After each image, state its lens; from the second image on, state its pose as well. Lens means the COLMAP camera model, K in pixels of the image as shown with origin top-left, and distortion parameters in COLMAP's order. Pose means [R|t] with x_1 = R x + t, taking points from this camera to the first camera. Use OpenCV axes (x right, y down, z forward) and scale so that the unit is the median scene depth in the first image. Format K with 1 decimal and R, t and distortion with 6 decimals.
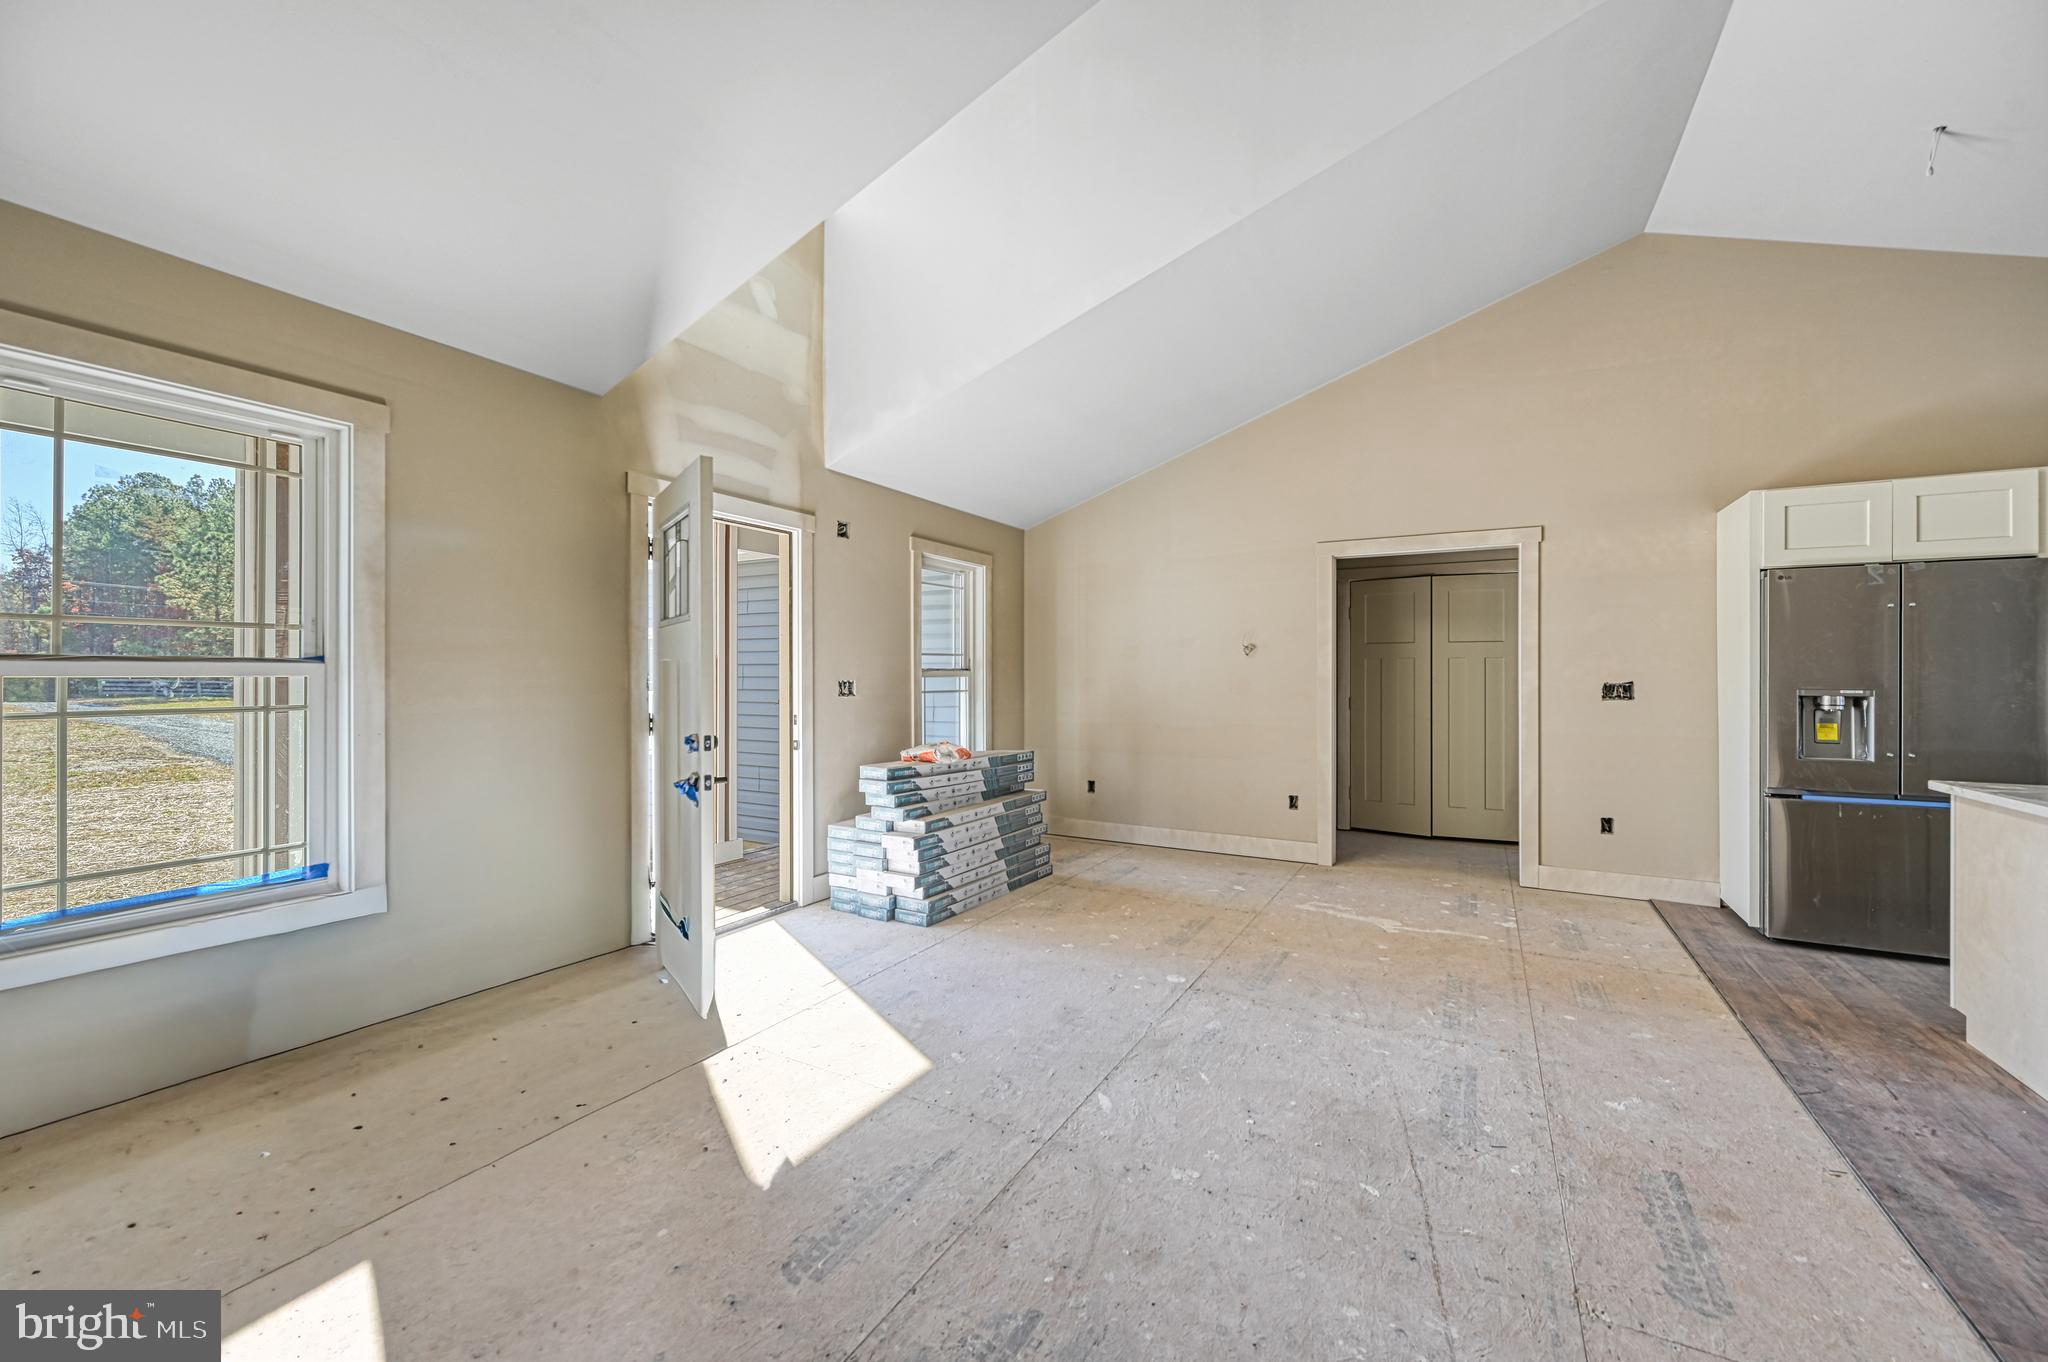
lens RADIAL K [[807.7, 0, 1026.1], [0, 807.7, 673.1], [0, 0, 1]] dist [-0.002335, 0.000233]
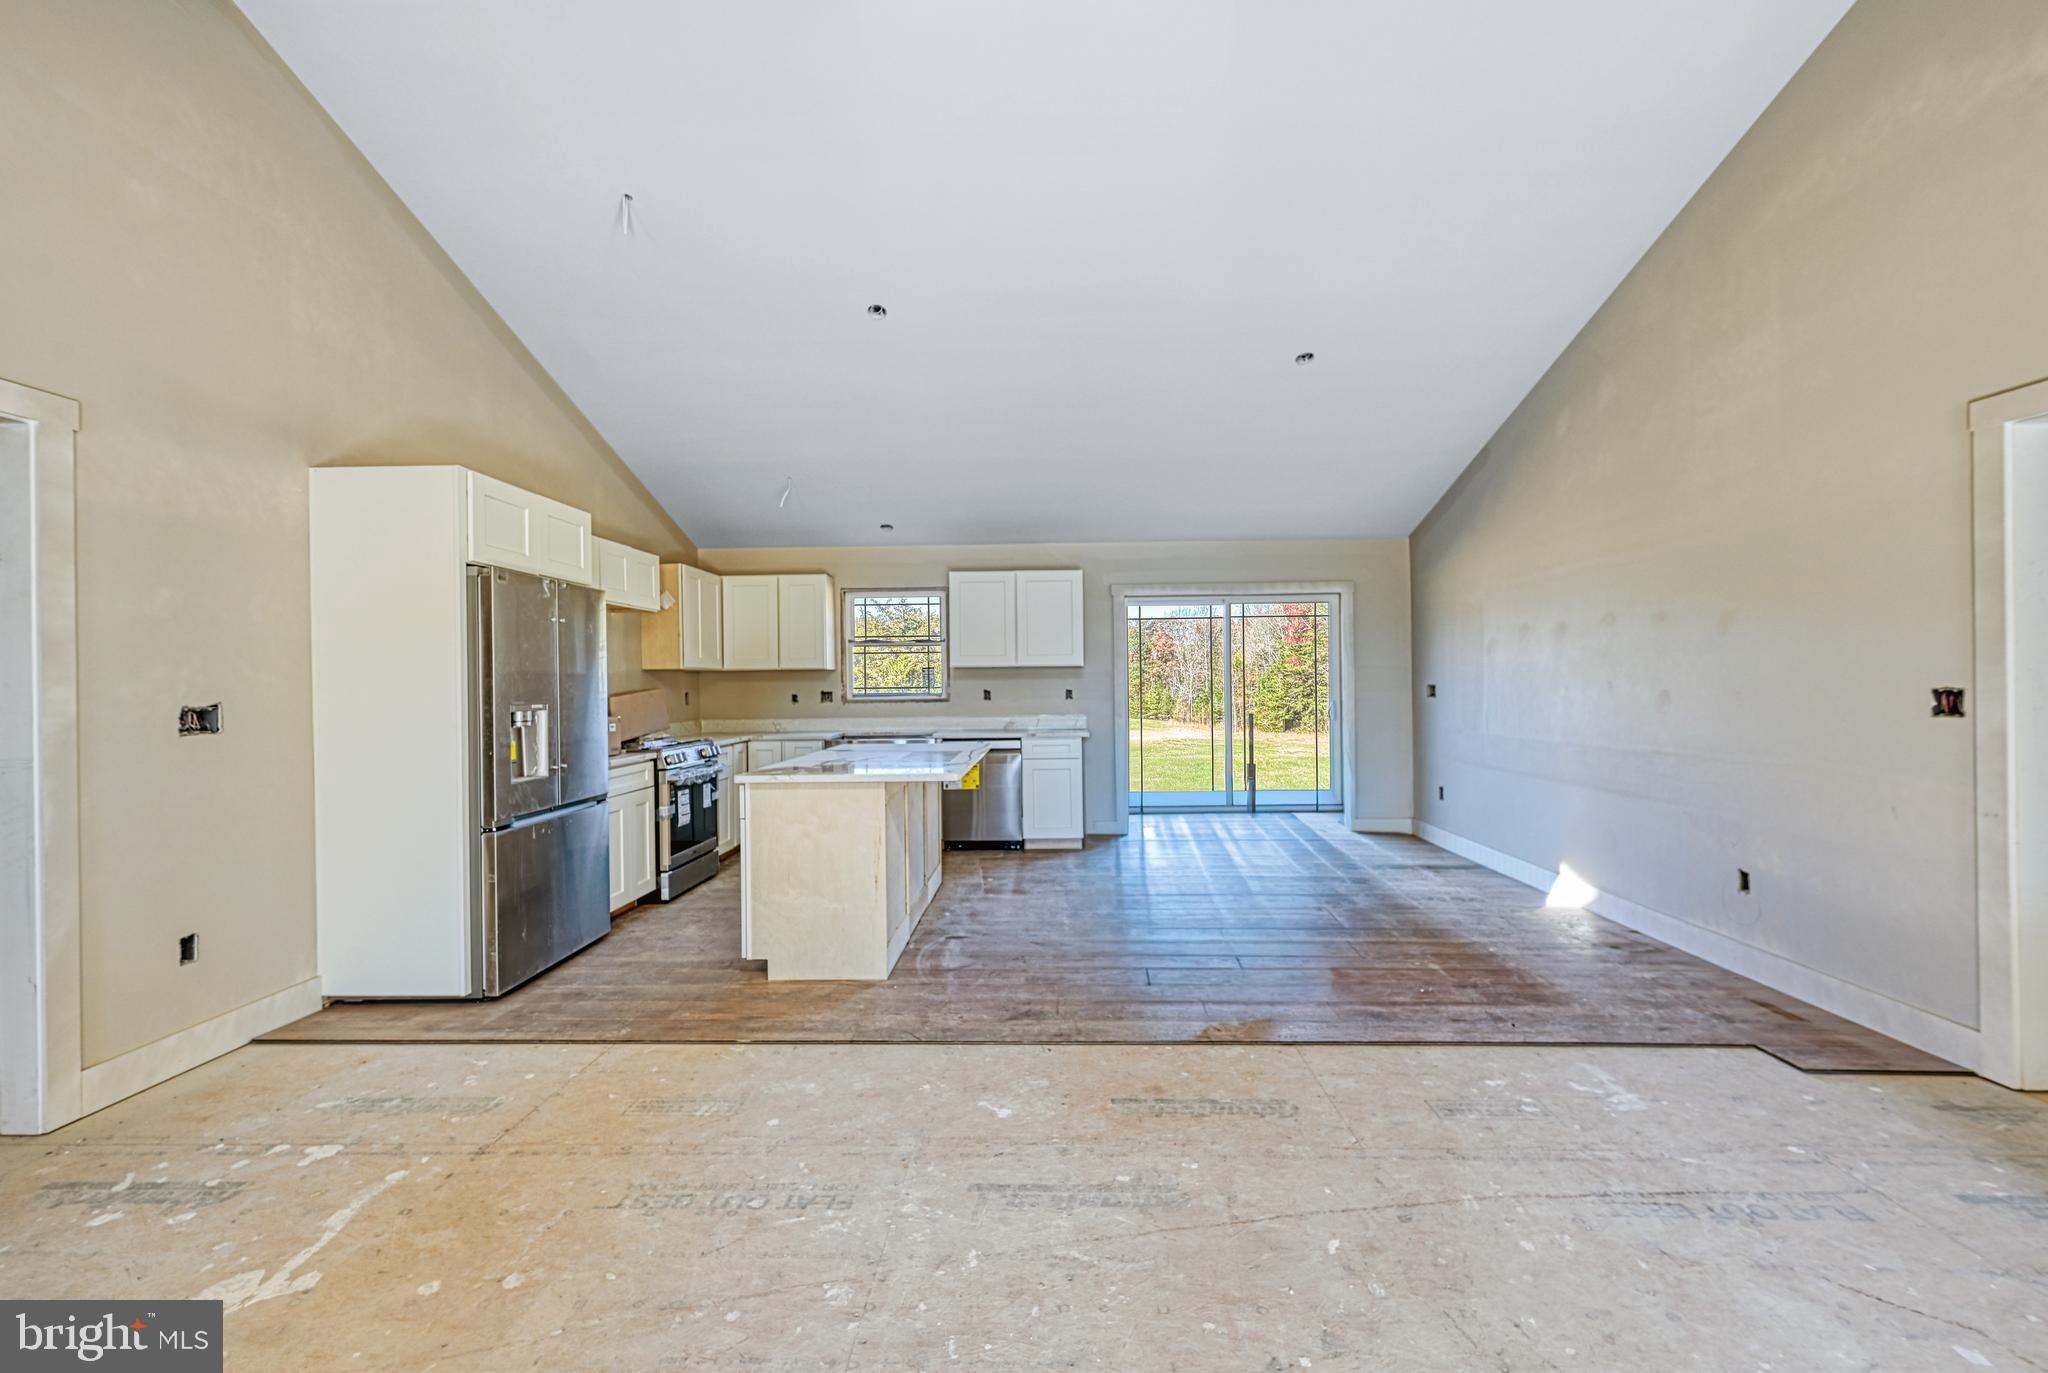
lens RADIAL K [[856.6, 0, 1024.0], [0, 856.6, 686.5], [0, 0, 1]] dist [0.001874, 0.000182]
pose [[-0.457842, -0.000489, 0.889033, -0.162690], [0.009279, 0.999943, 0.005328, -0.000468], [-0.888985, 0.010689, -0.457812, 1.034288]]
